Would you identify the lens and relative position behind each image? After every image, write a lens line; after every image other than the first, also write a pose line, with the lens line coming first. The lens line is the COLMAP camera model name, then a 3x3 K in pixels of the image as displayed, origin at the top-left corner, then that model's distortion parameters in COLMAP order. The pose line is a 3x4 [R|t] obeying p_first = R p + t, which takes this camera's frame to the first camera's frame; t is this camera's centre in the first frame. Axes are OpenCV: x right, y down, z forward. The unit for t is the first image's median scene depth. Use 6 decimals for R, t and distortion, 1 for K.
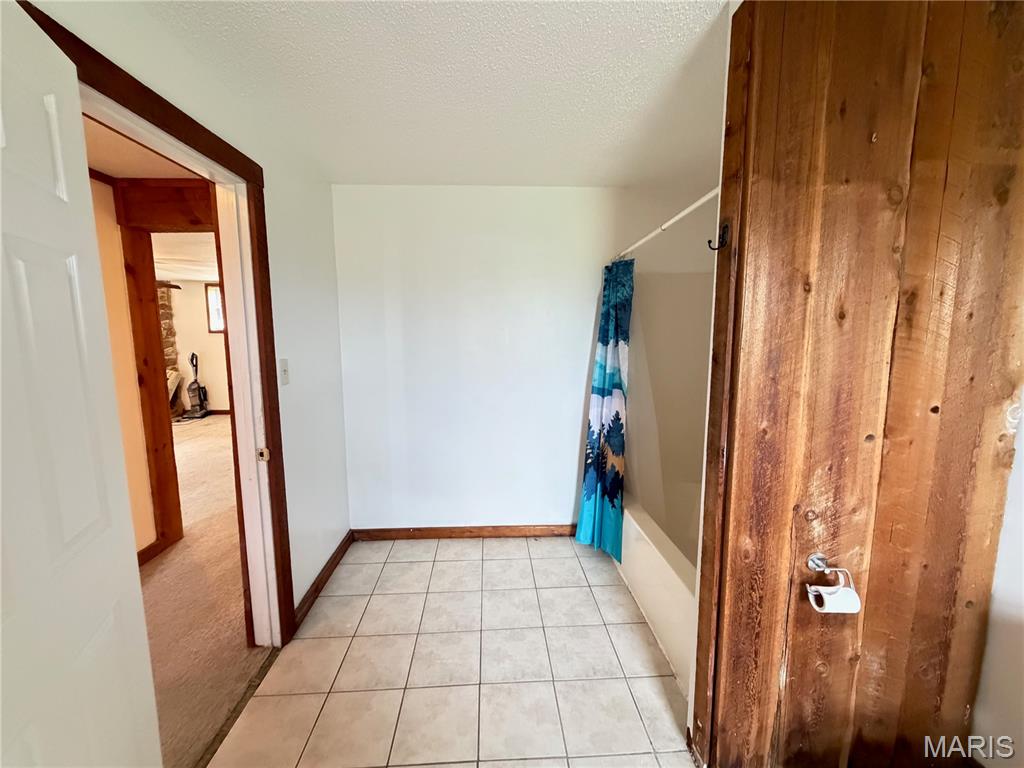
lens RADIAL K [[407.3, 0, 508.0], [0, 407.3, 384.4], [0, 0, 1]] dist [0.001018, 0.000012]
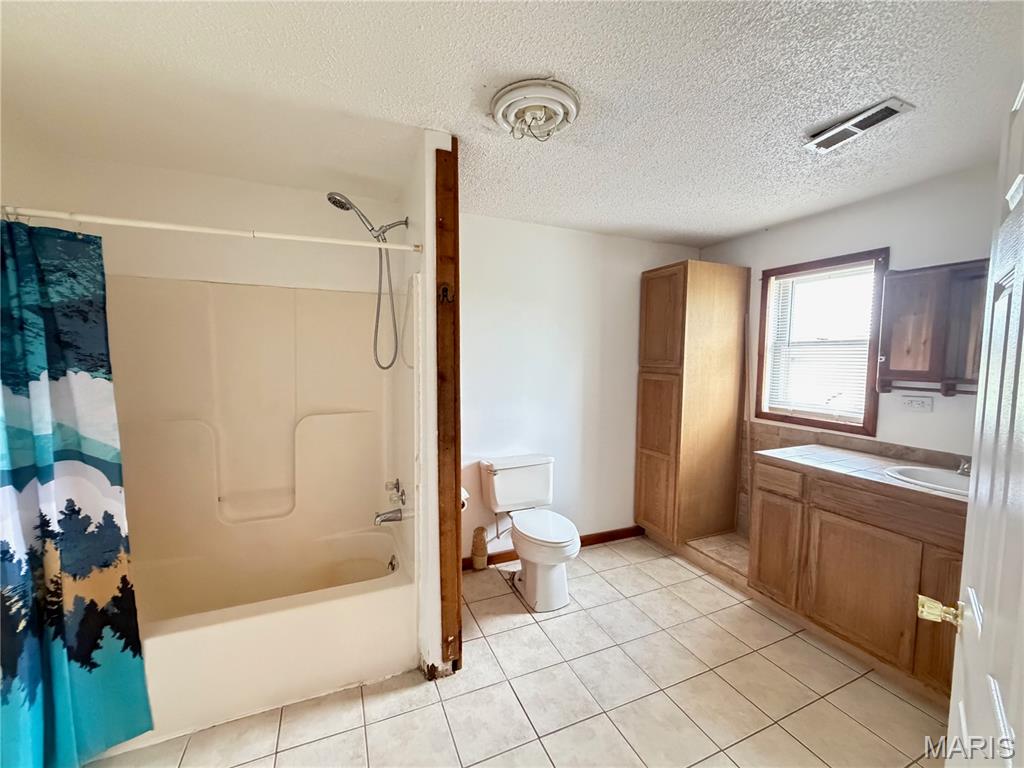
lens RADIAL K [[407.3, 0, 508.0], [0, 407.3, 384.4], [0, 0, 1]] dist [0.001018, 0.000012]
pose [[-0.346714, -0.066103, 0.935639, -0.449674], [0.115354, 0.986936, 0.112473, -0.083112], [-0.930851, 0.146925, -0.334559, 0.618730]]
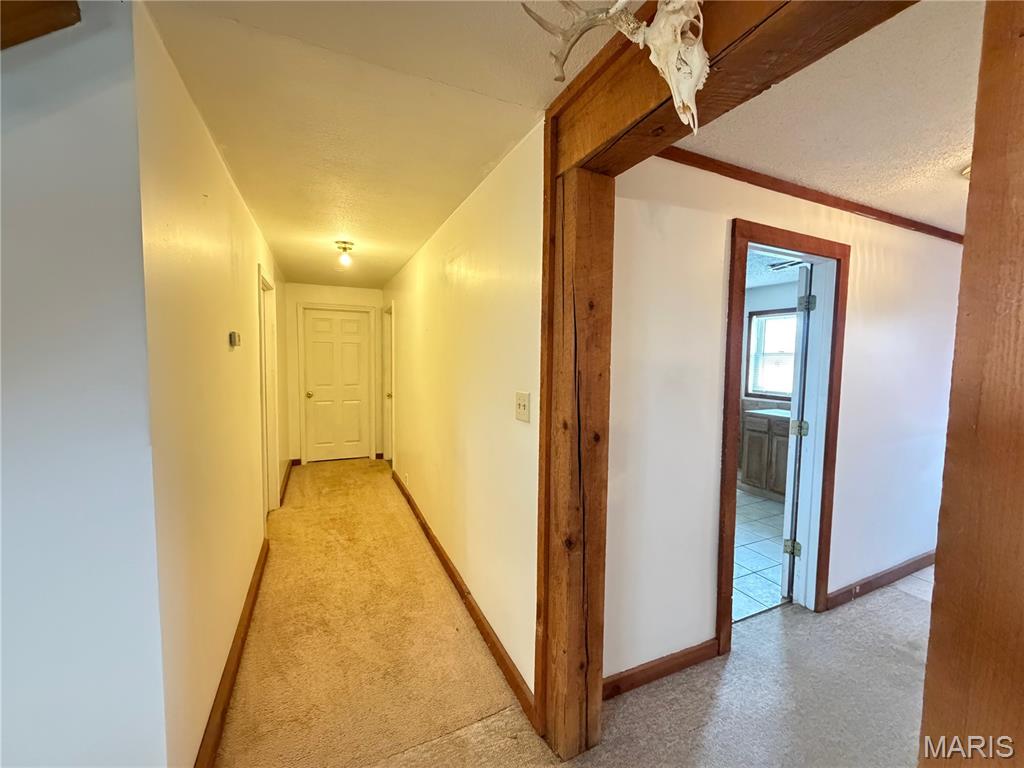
lens RADIAL K [[407.3, 0, 508.0], [0, 407.3, 384.4], [0, 0, 1]] dist [0.001018, 0.000012]
pose [[-0.372979, -0.063474, 0.925666, -1.037210], [0.110718, 0.987484, 0.112325, -0.191587], [-0.921210, 0.144383, -0.361283, 1.384331]]
